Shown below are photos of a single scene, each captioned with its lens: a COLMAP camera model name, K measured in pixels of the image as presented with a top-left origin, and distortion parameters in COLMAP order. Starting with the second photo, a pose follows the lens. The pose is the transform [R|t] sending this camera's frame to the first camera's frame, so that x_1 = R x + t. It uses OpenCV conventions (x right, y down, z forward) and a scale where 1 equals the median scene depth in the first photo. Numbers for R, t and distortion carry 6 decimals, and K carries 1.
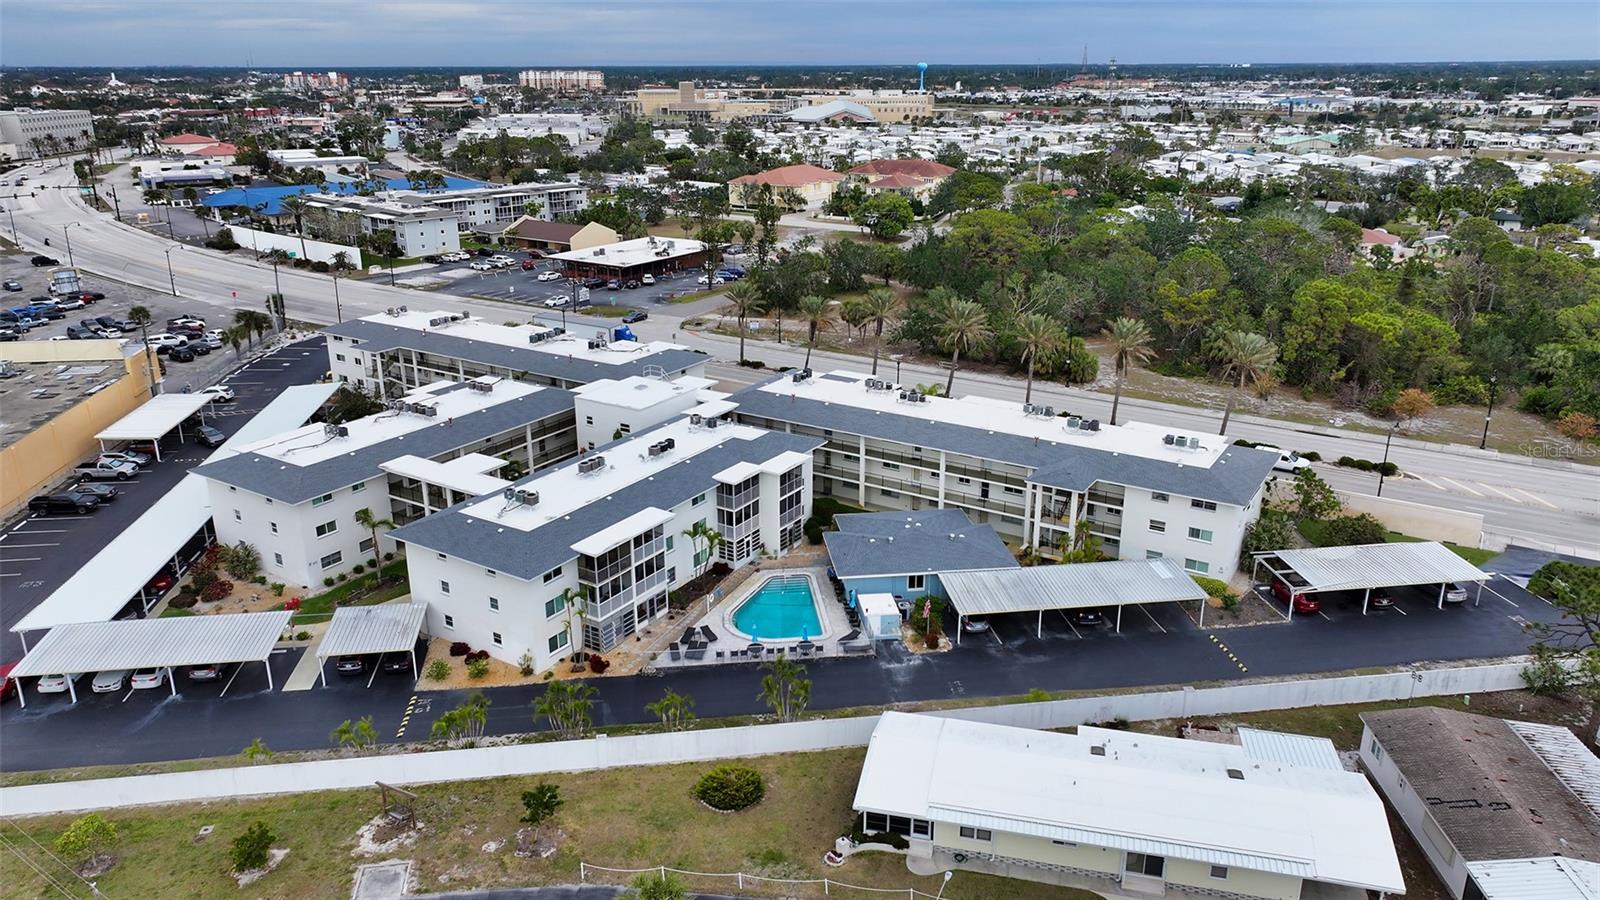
lens RADIAL K [[1110.0, 0, 800.0], [0, 1110.0, 450.0], [0, 0, 1]] dist [0.006959, 0.001870]
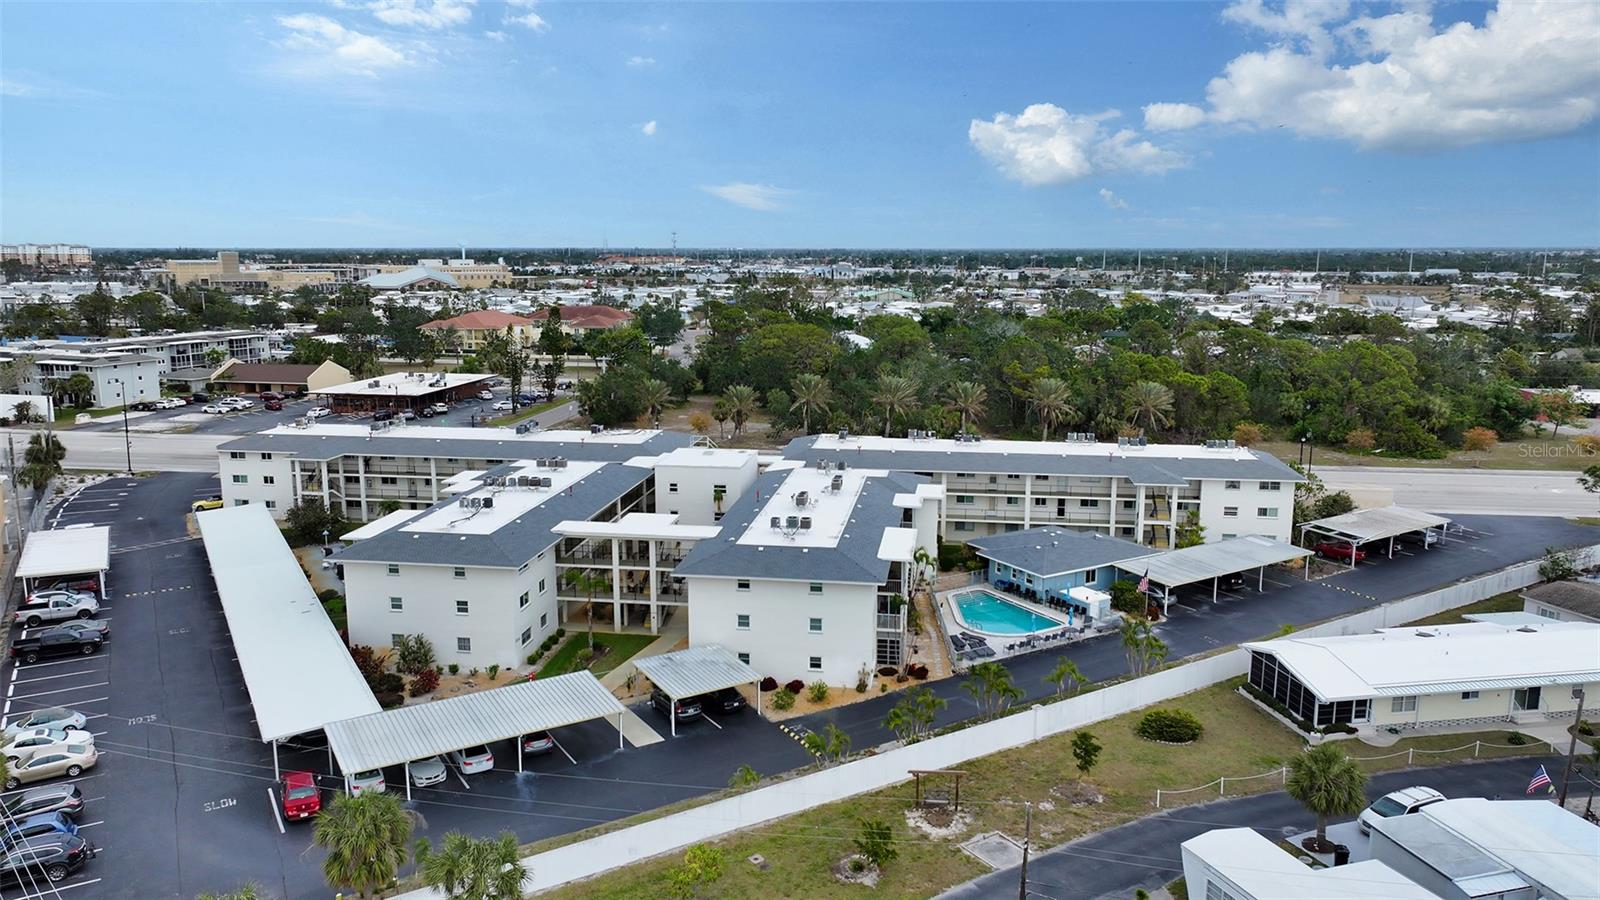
lens RADIAL K [[1110.0, 0, 800.0], [0, 1110.0, 450.0], [0, 0, 1]] dist [0.006959, 0.001870]
pose [[0.913787, -0.069783, 0.400154, -0.569361], [0.130097, 0.983517, -0.125572, 0.092742], [-0.384796, 0.166805, 0.907804, 0.085335]]
